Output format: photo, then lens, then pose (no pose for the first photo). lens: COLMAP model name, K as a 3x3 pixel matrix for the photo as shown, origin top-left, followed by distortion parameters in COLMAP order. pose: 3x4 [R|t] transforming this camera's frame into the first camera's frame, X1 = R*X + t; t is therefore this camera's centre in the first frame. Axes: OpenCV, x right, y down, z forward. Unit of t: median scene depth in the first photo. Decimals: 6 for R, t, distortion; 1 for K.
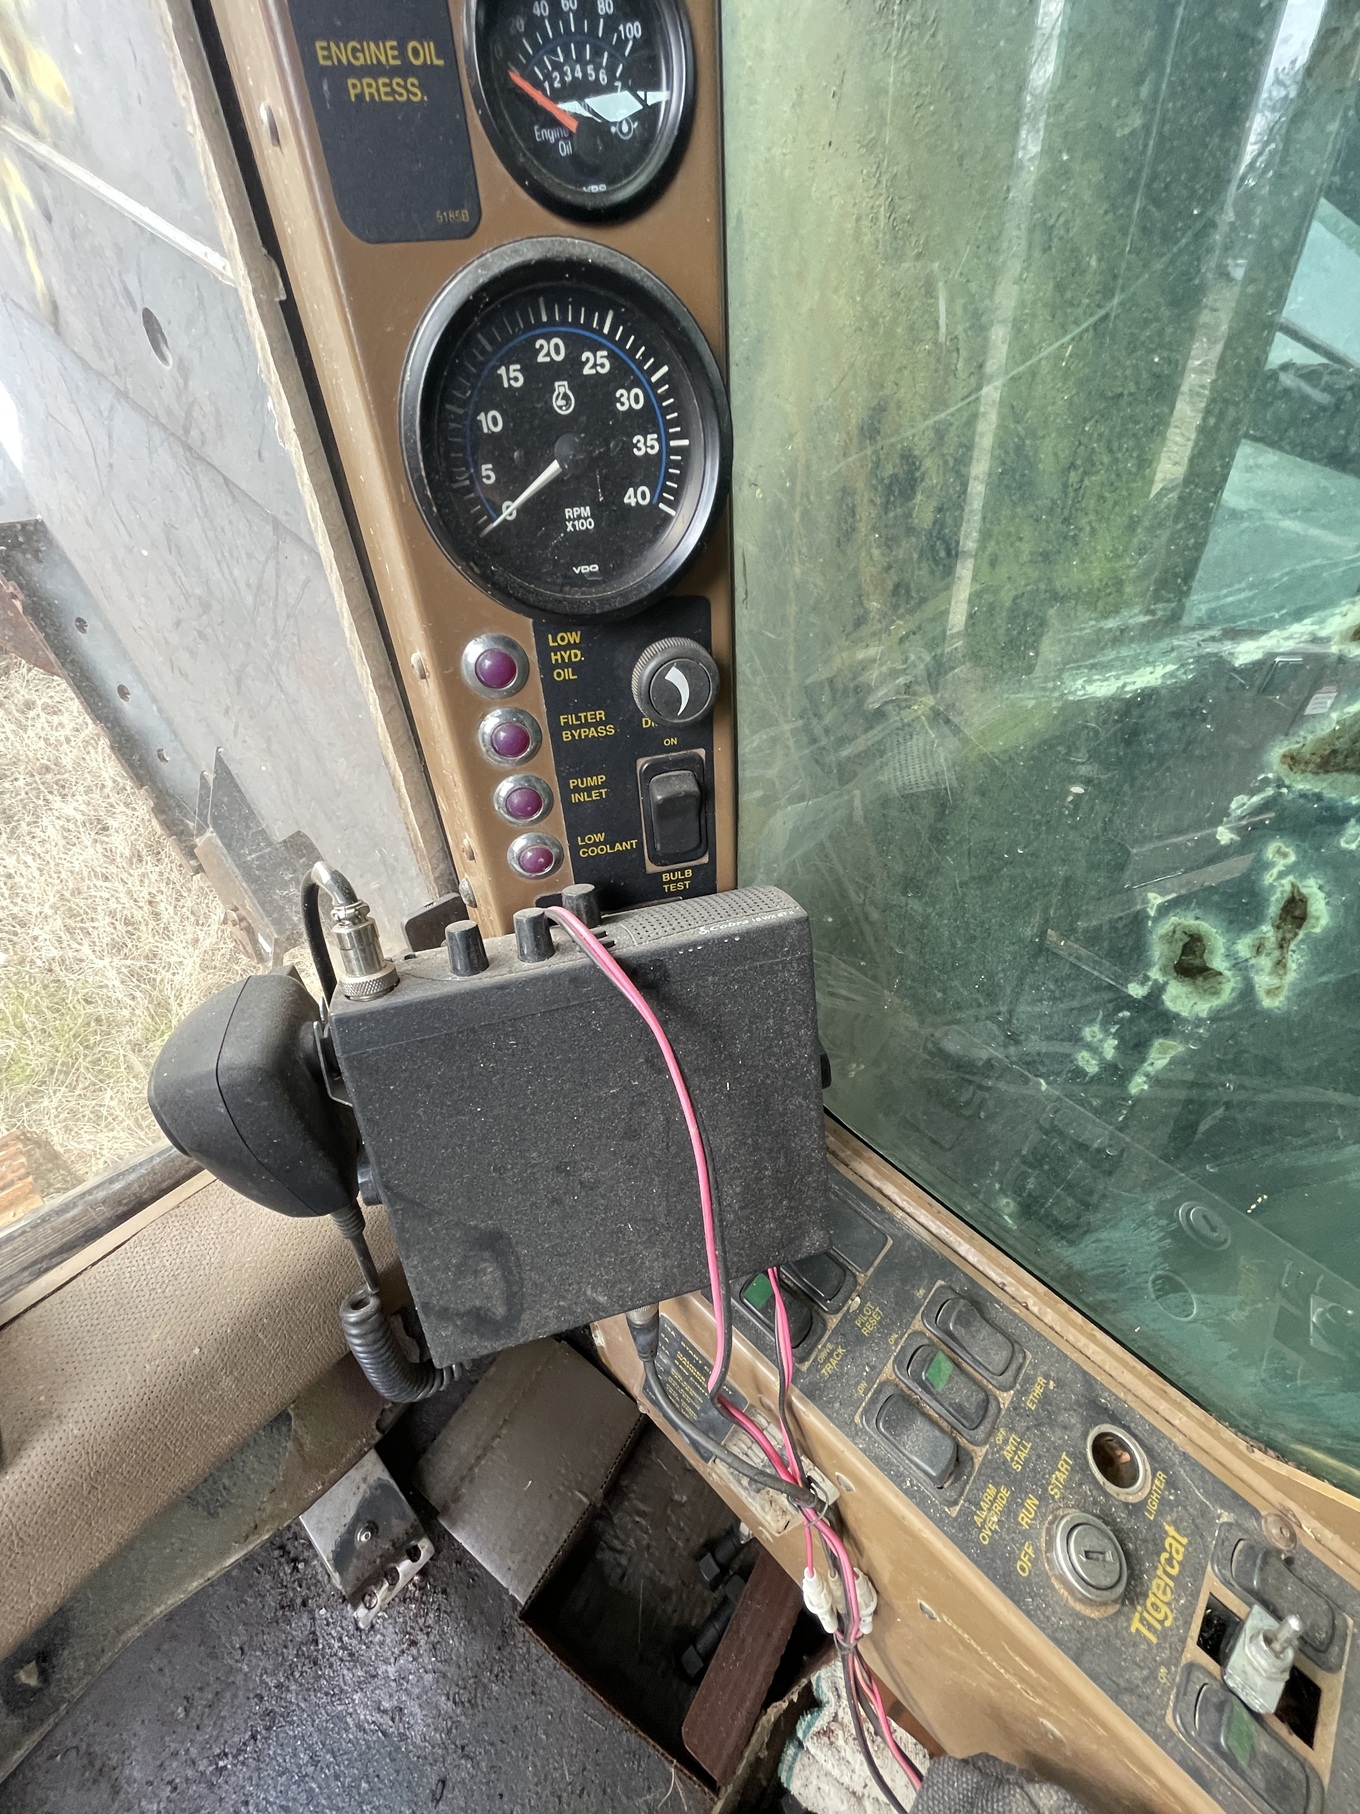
lens RADIAL K [[730.8, 0, 681.1], [0, 730.8, 905.5], [0, 0, 1]] dist [-0.000776, 0.000097]
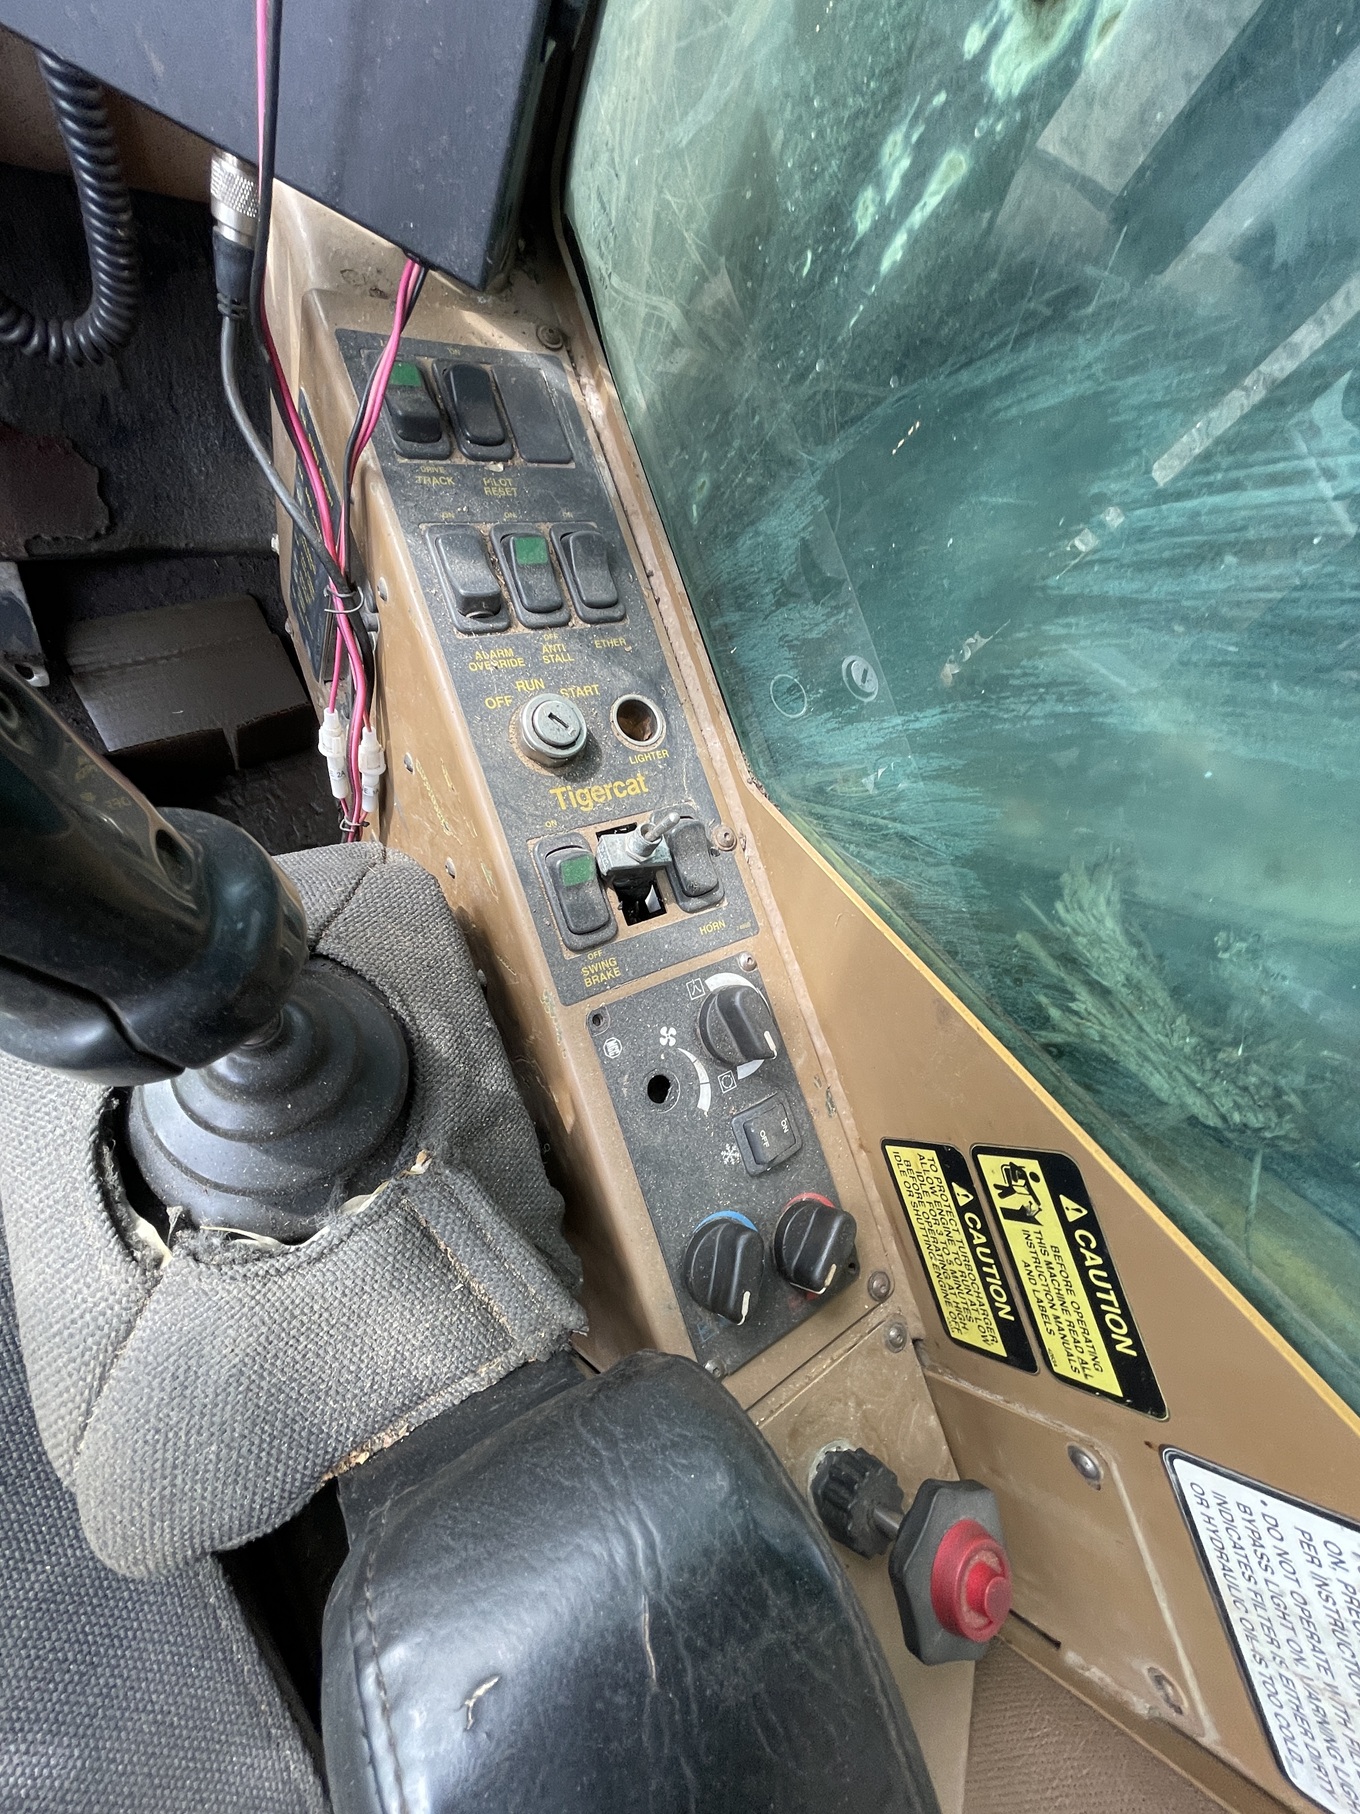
lens RADIAL K [[730.8, 0, 678.8], [0, 730.8, 903.5], [0, 0, 1]] dist [-0.000776, 0.000097]
pose [[0.829873, 0.504882, 0.237498, 0.521865], [-0.557924, 0.755178, 0.344131, 0.560488], [-0.005608, -0.418091, 0.908388, -0.029142]]
